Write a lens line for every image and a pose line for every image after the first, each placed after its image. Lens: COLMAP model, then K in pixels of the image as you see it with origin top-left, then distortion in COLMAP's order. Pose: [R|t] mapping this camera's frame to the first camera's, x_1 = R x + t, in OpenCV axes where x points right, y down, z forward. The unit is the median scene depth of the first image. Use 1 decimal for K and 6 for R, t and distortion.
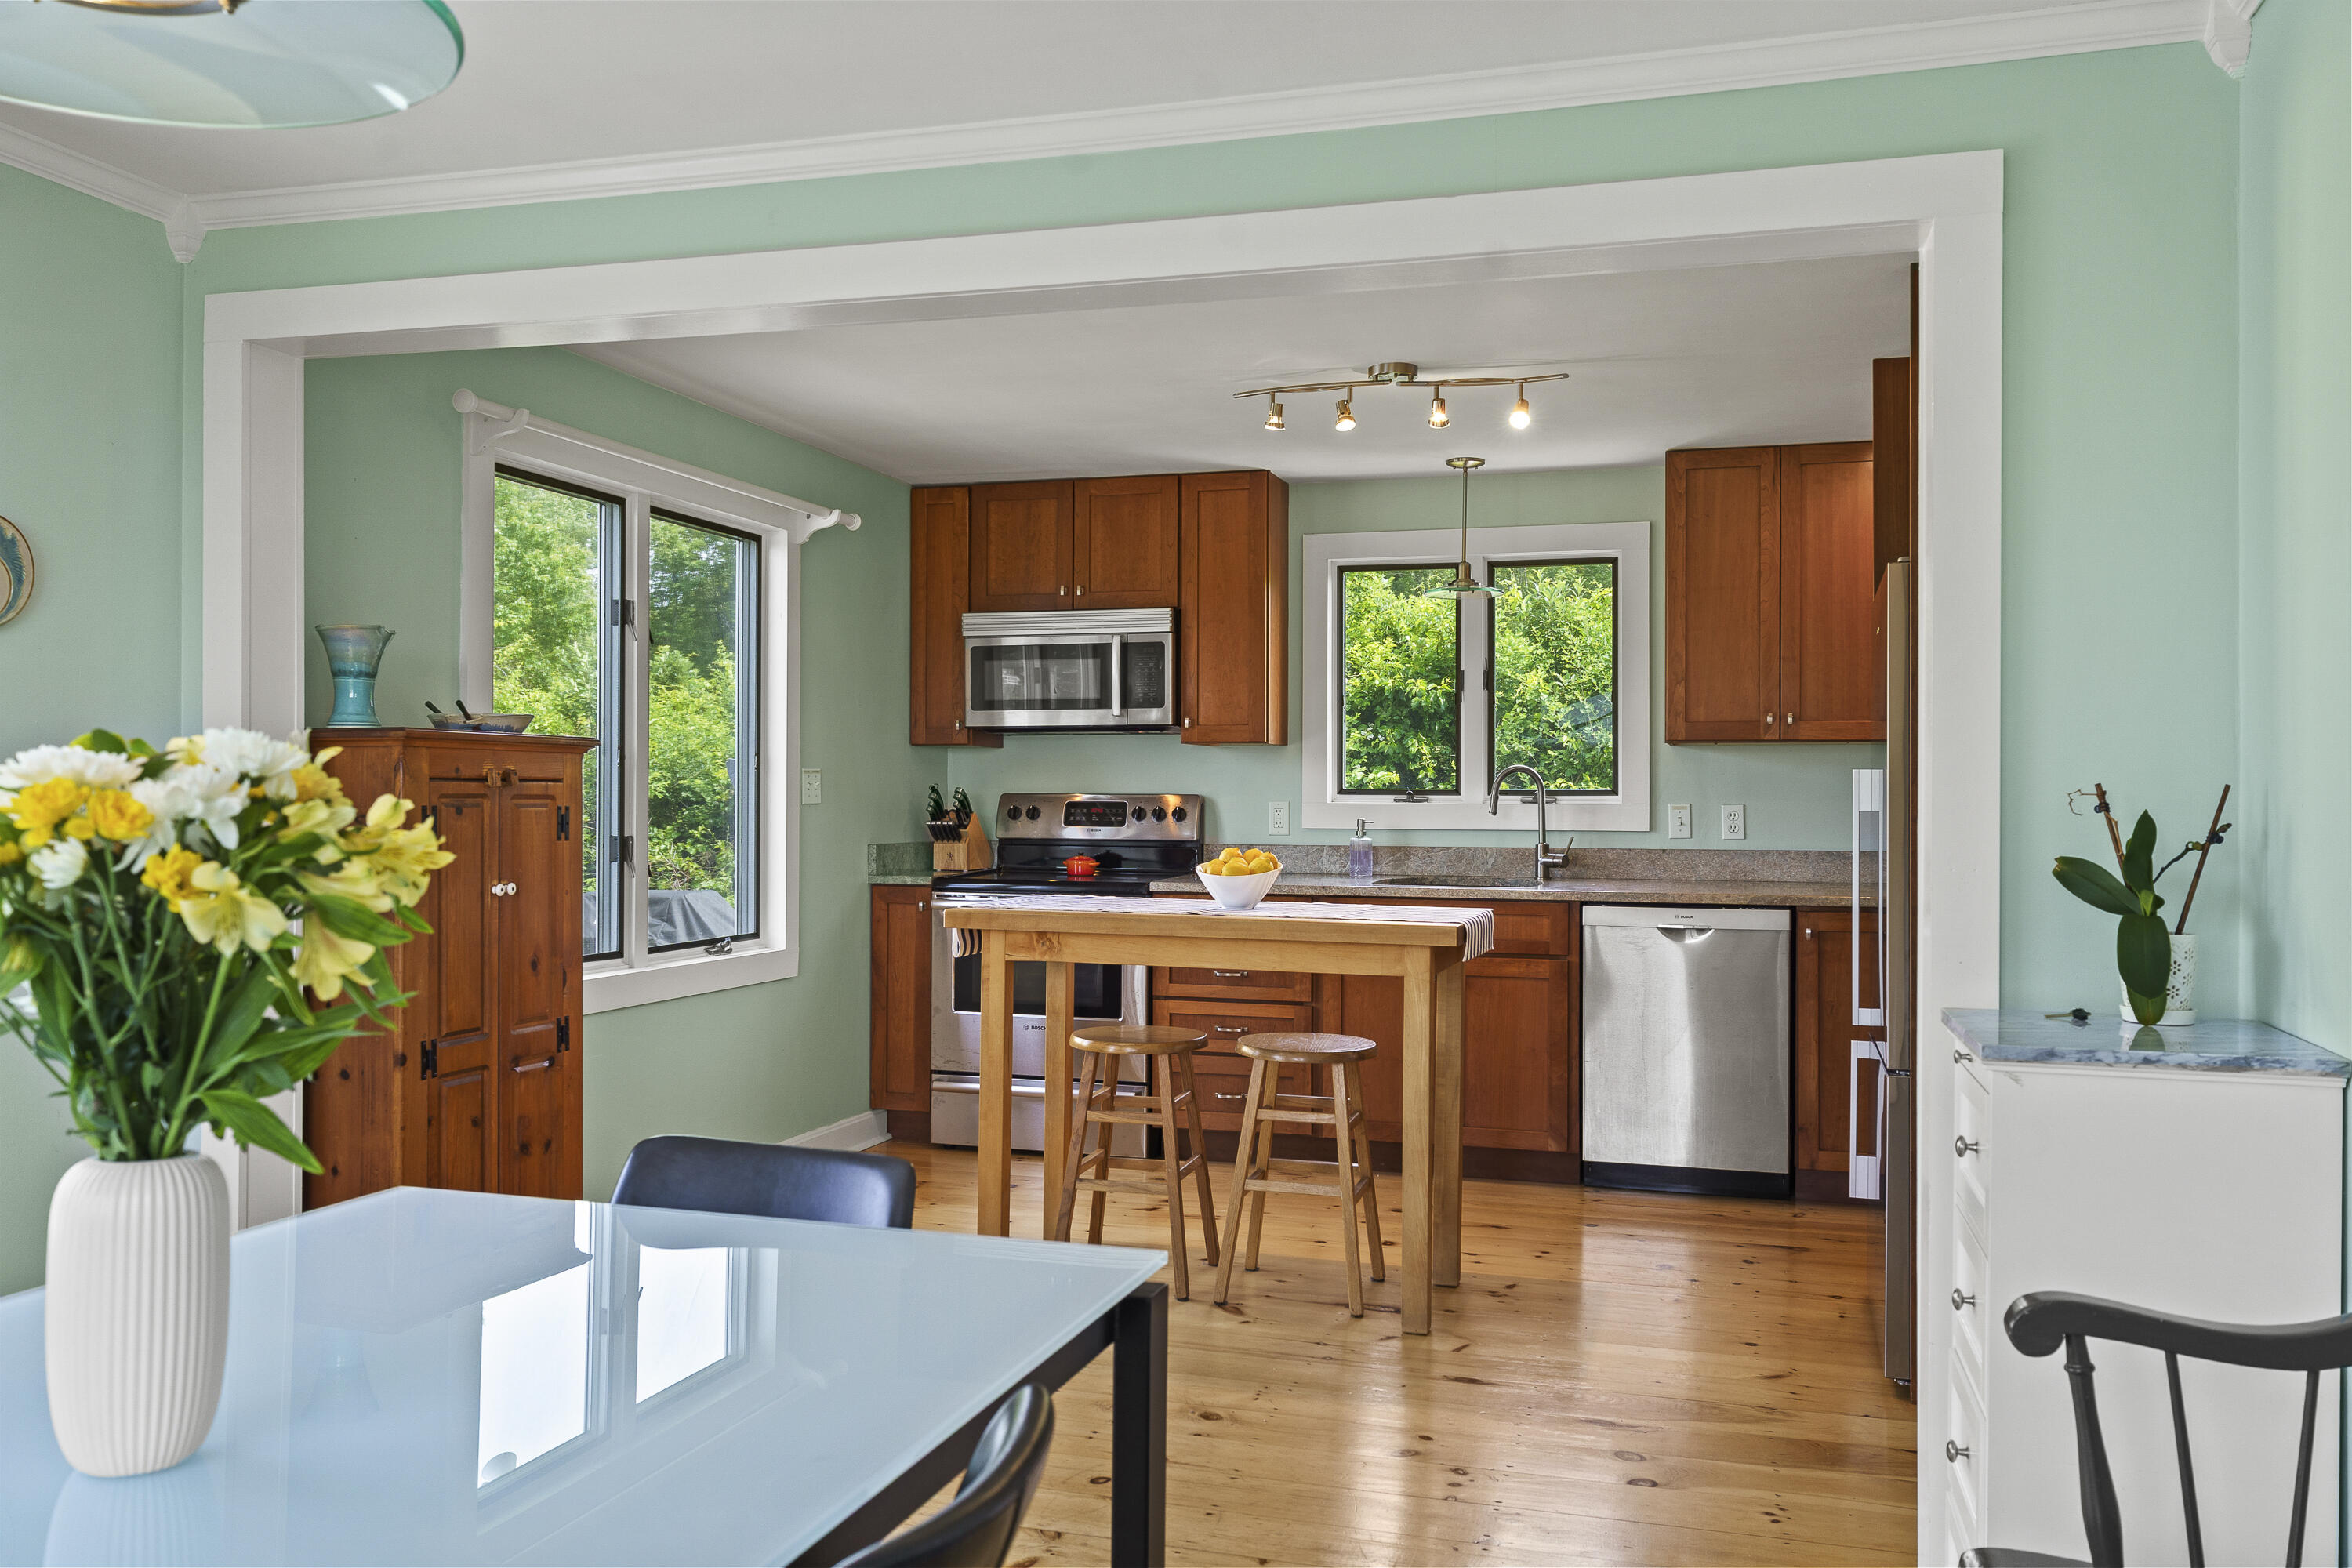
lens RADIAL K [[1829.6, 0, 1176.0], [0, 1829.6, 784.0], [0, 0, 1]] dist [-0.000233, 0.002589]
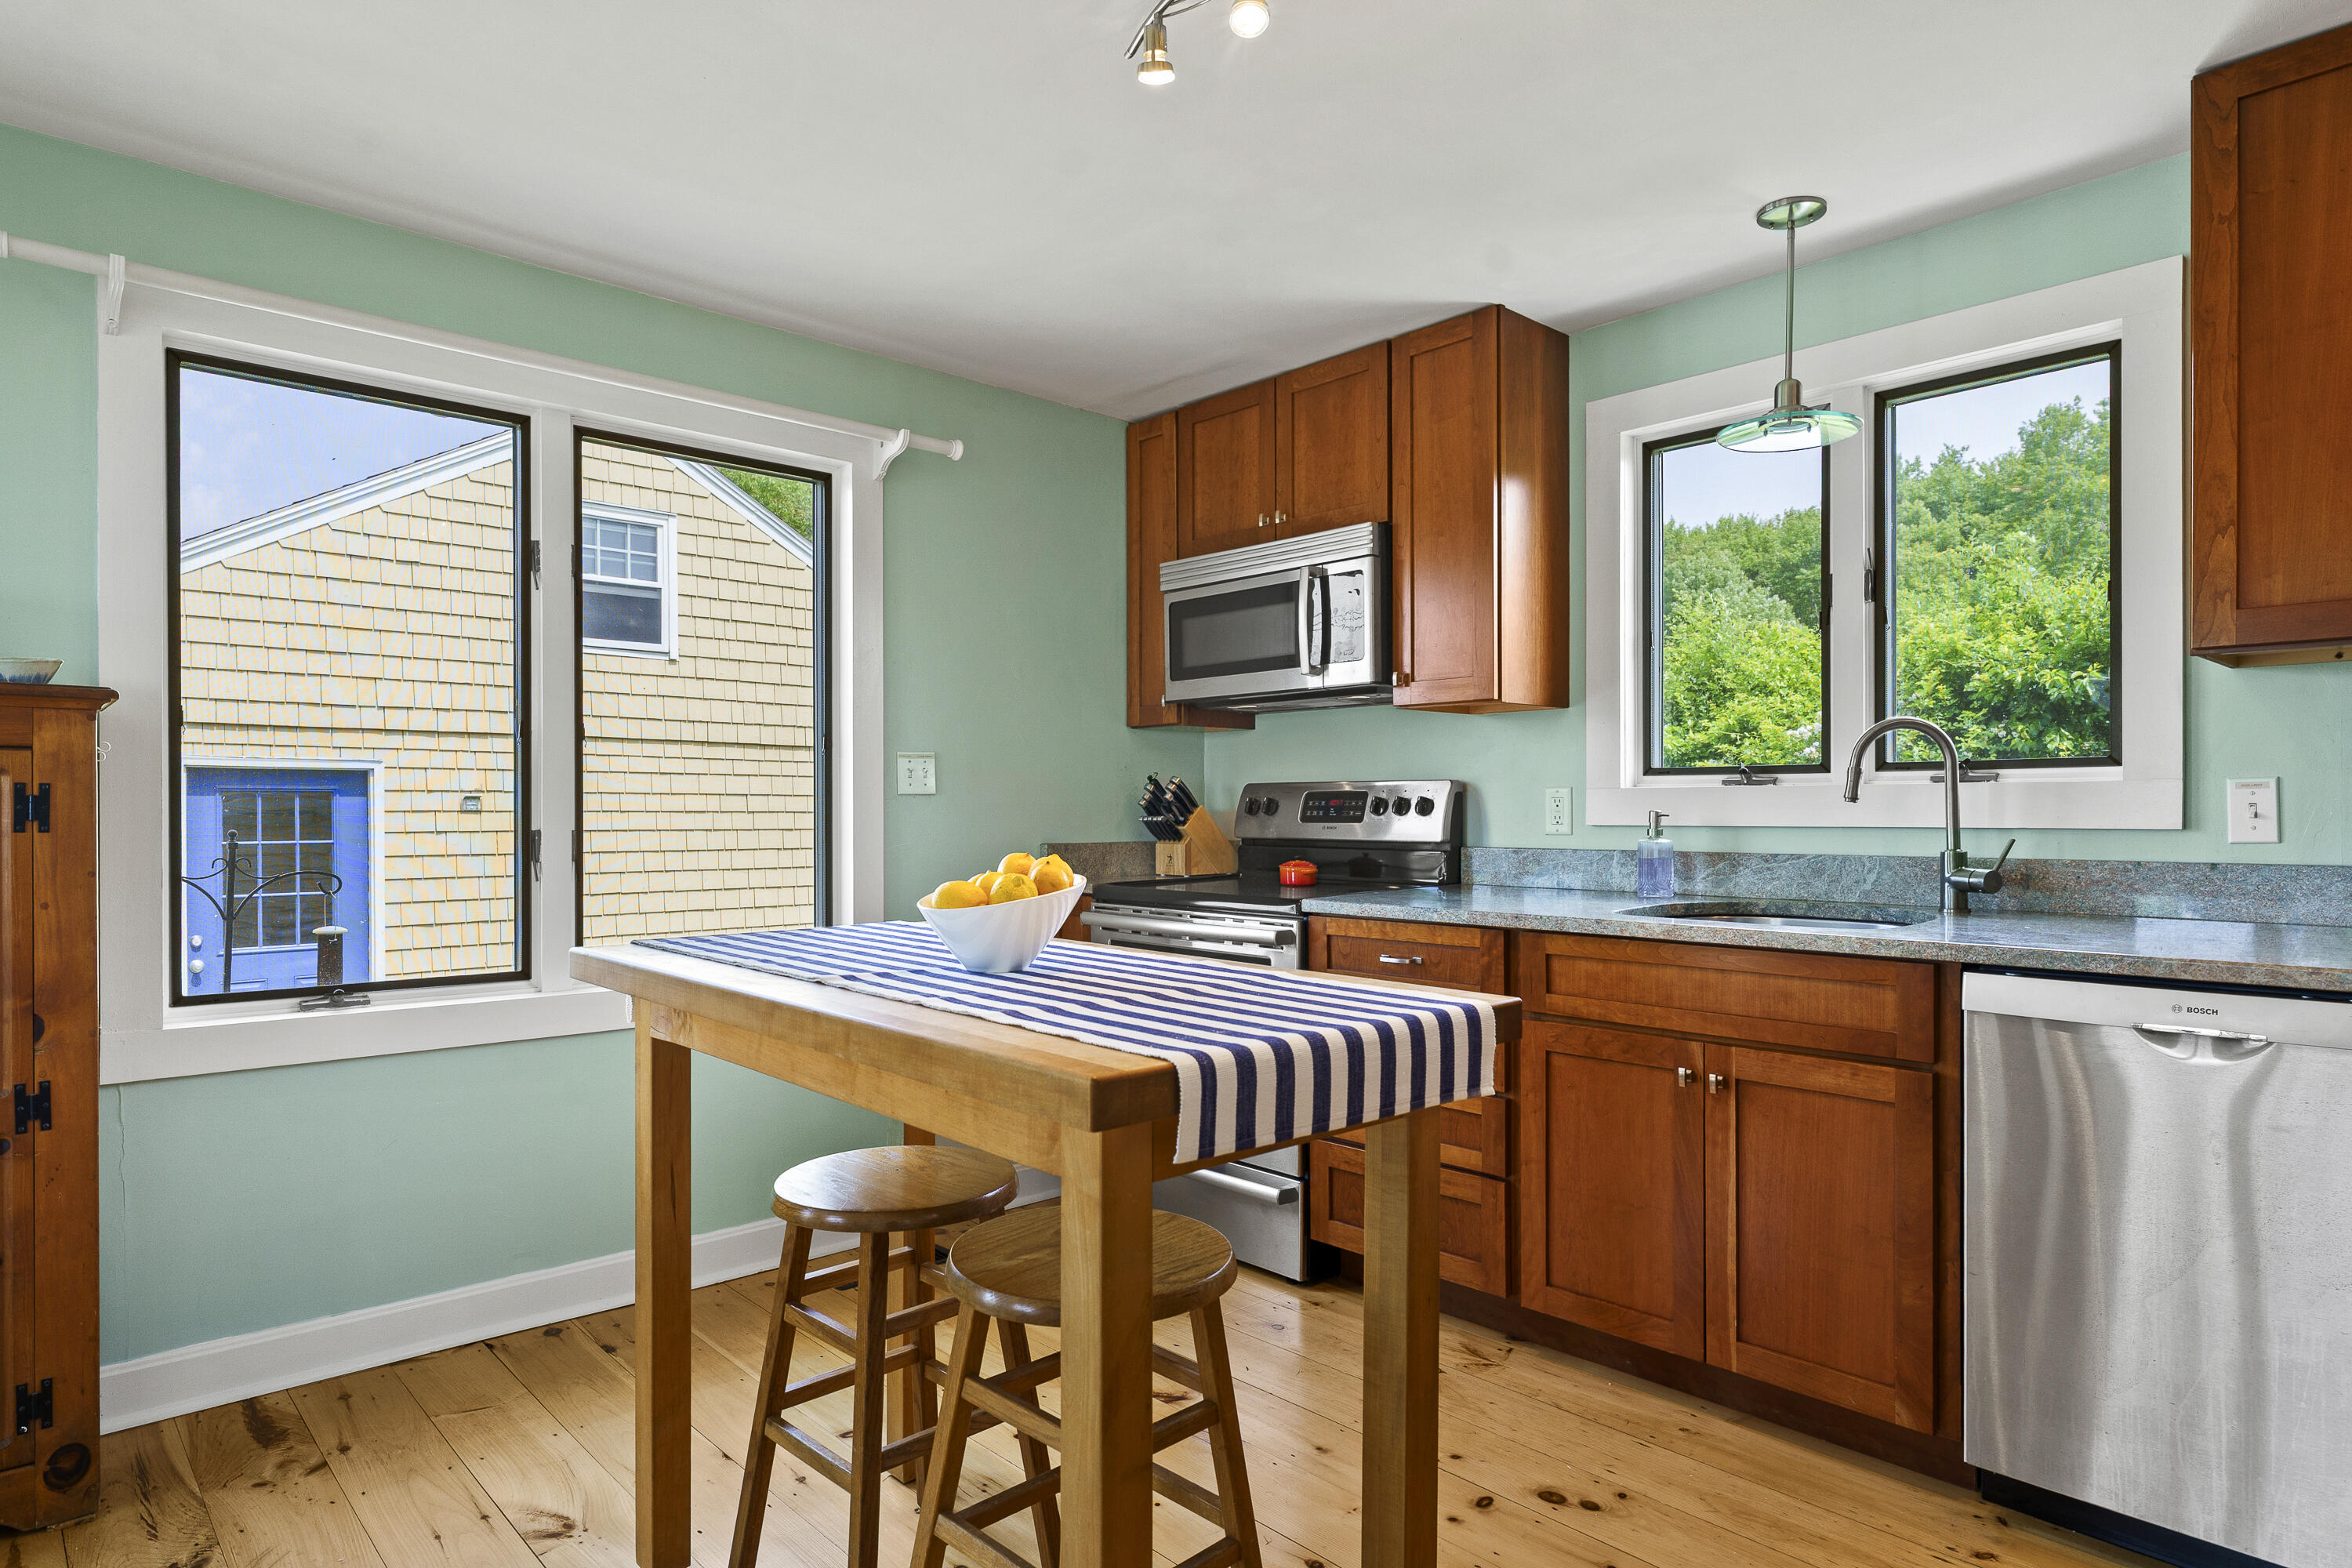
lens RADIAL K [[1319.7, 0, 1175.3], [0, 1319.7, 817.0], [0, 0, 1]] dist [-0.003604, -0.000114]
pose [[0.864878, -0.003125, -0.501973, 0.194043], [0.008965, 0.999917, 0.009221, 0.015797], [0.501902, -0.012475, 0.864834, 0.508034]]
